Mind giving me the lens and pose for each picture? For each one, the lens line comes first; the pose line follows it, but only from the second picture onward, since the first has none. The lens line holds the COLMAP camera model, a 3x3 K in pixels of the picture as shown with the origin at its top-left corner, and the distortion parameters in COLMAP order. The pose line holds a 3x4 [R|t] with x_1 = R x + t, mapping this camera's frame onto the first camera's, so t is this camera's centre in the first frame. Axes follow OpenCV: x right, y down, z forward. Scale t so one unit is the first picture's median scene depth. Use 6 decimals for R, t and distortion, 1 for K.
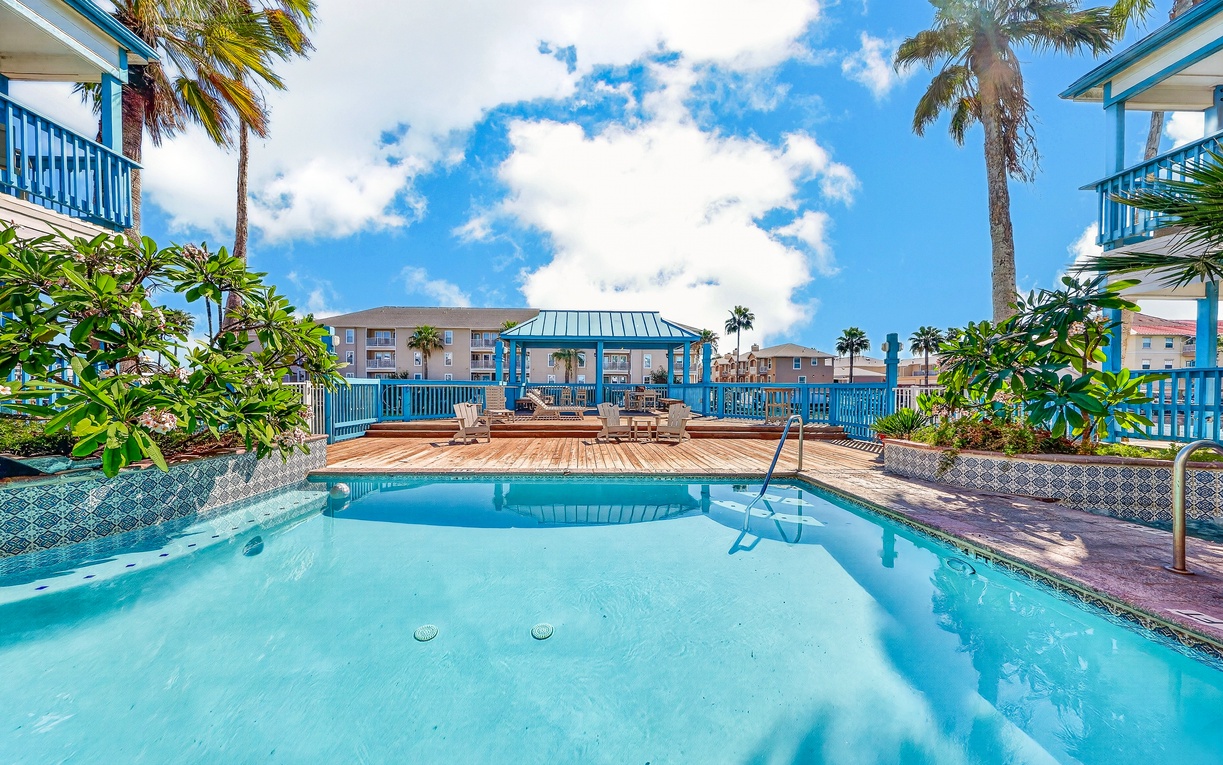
lens RADIAL K [[417.7, 0, 608.3], [0, 417.7, 387.1], [0, 0, 1]] dist [-0.001516, -0.000040]
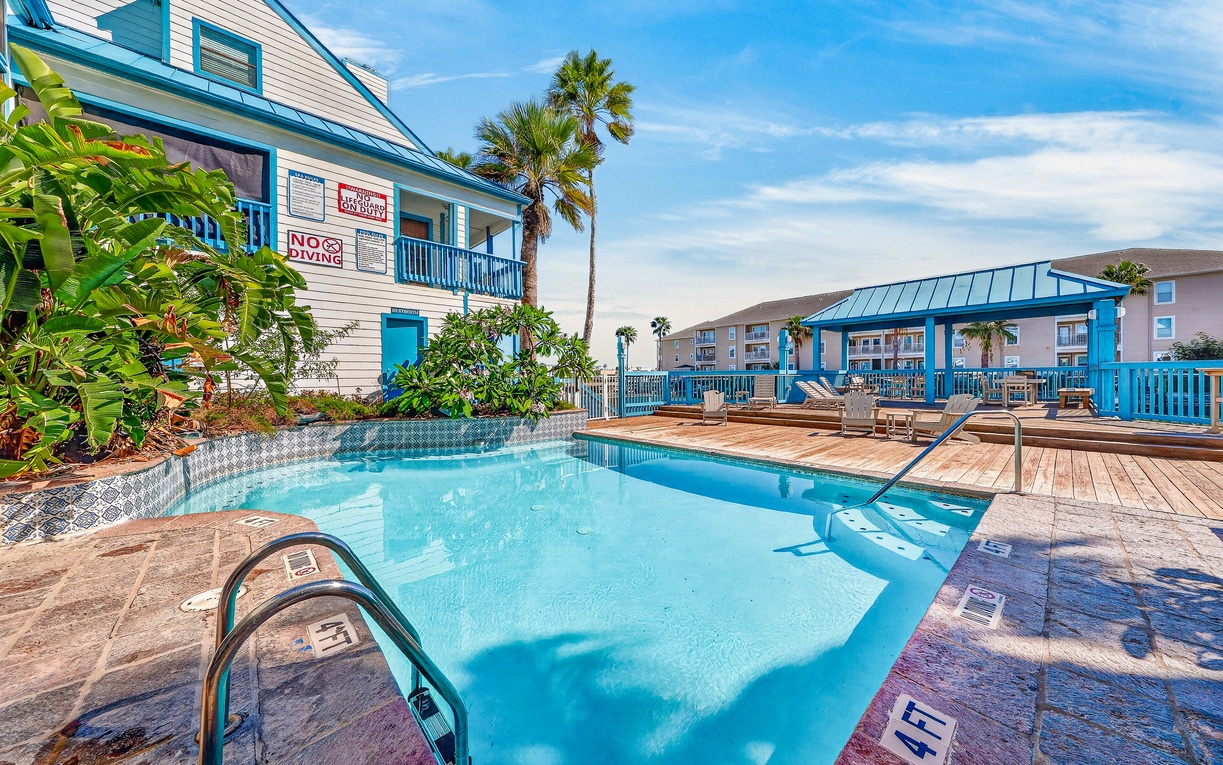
lens RADIAL K [[410.3, 0, 610.8], [0, 410.3, 381.9], [0, 0, 1]] dist [0.000311, -0.000020]
pose [[0.651480, -0.007604, -0.758627, 0.329281], [0.018303, 0.999816, 0.005696, 0.001966], [0.758445, -0.017595, 0.651500, 0.043729]]
